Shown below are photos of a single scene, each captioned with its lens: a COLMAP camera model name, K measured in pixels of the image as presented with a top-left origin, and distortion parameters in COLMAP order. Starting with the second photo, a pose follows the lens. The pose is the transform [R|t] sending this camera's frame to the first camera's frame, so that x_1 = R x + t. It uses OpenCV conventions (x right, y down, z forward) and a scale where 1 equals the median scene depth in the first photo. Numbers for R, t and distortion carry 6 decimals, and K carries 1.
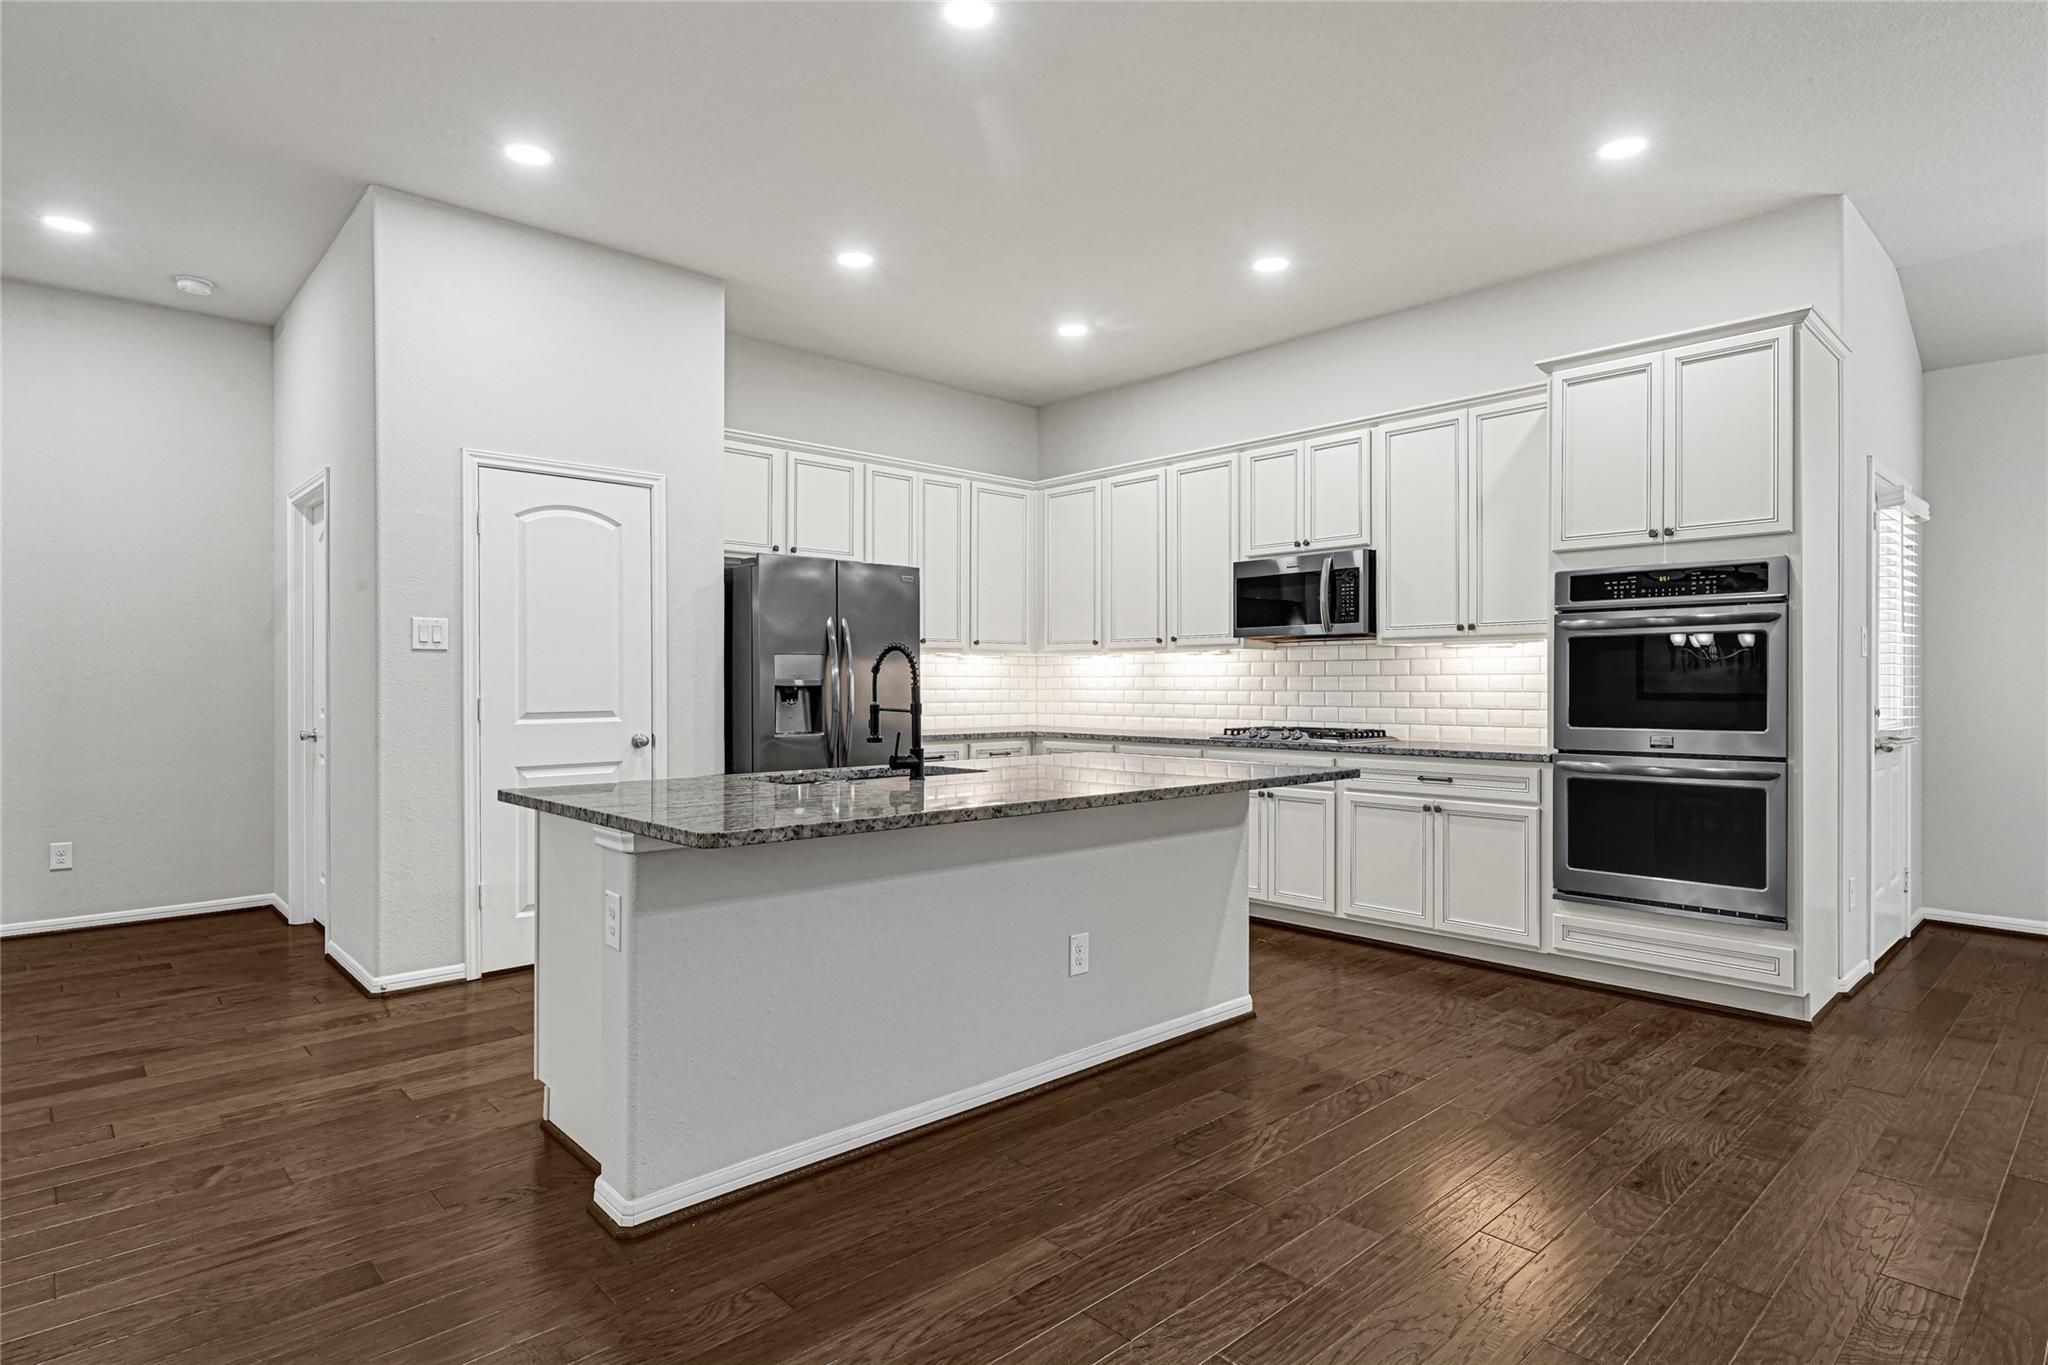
lens RADIAL K [[1050.6, 0, 1024.0], [0, 1050.6, 682.5], [0, 0, 1]] dist [0.001642, -0.000018]
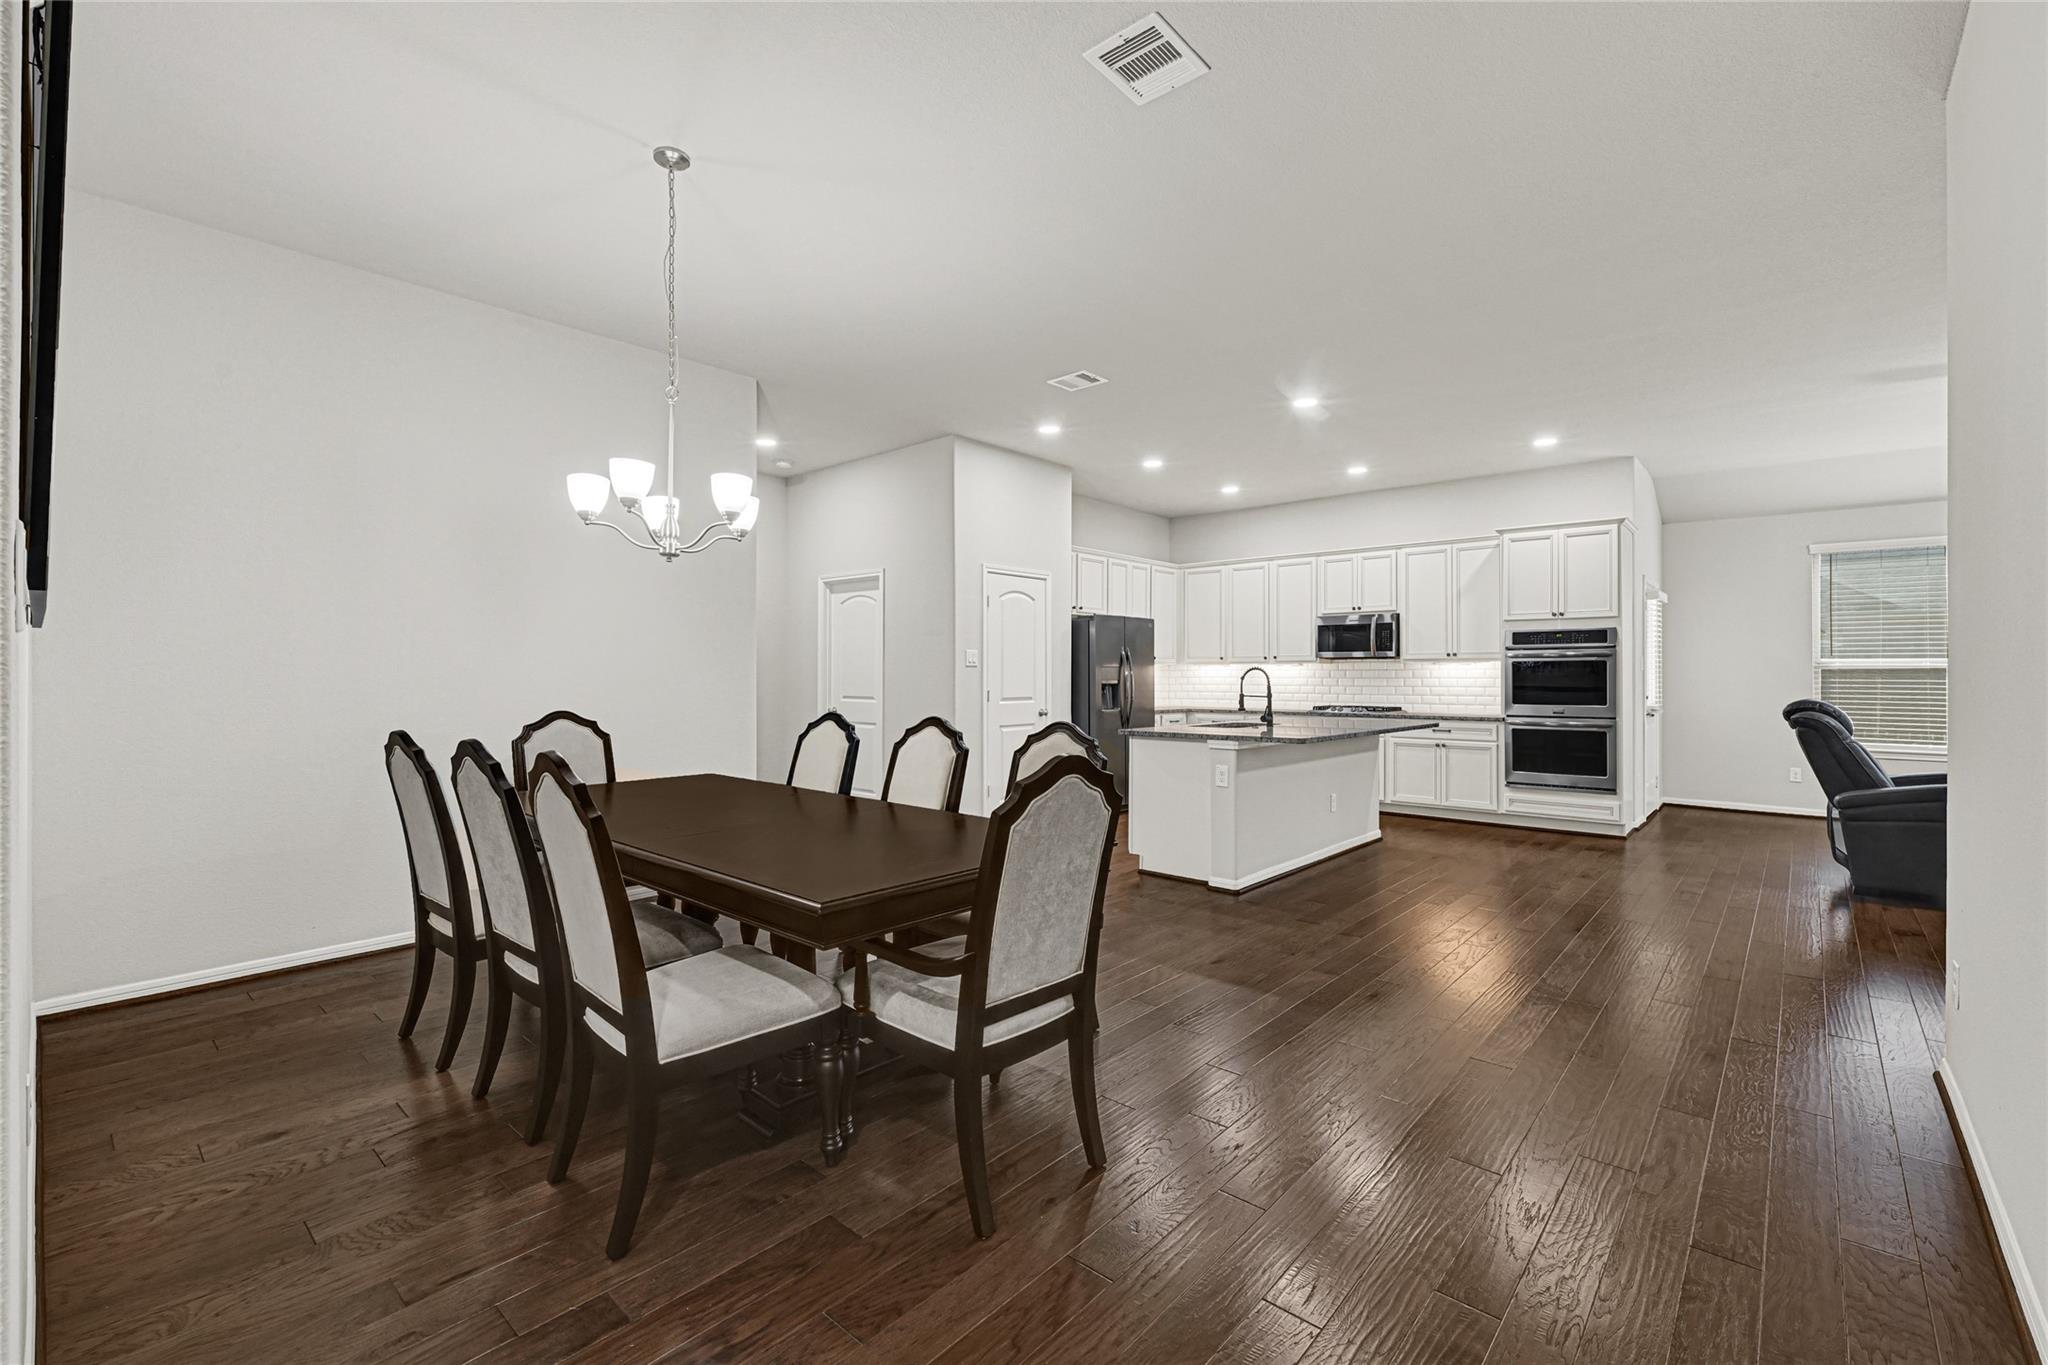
lens RADIAL K [[838.3, 0, 1028.3], [0, 838.3, 670.5], [0, 0, 1]] dist [-0.000307, -0.000034]
pose [[0.996129, 0.002638, 0.087869, -0.564883], [-0.002130, 0.999980, -0.005876, -0.012830], [-0.087883, 0.005666, 0.996115, -0.556120]]
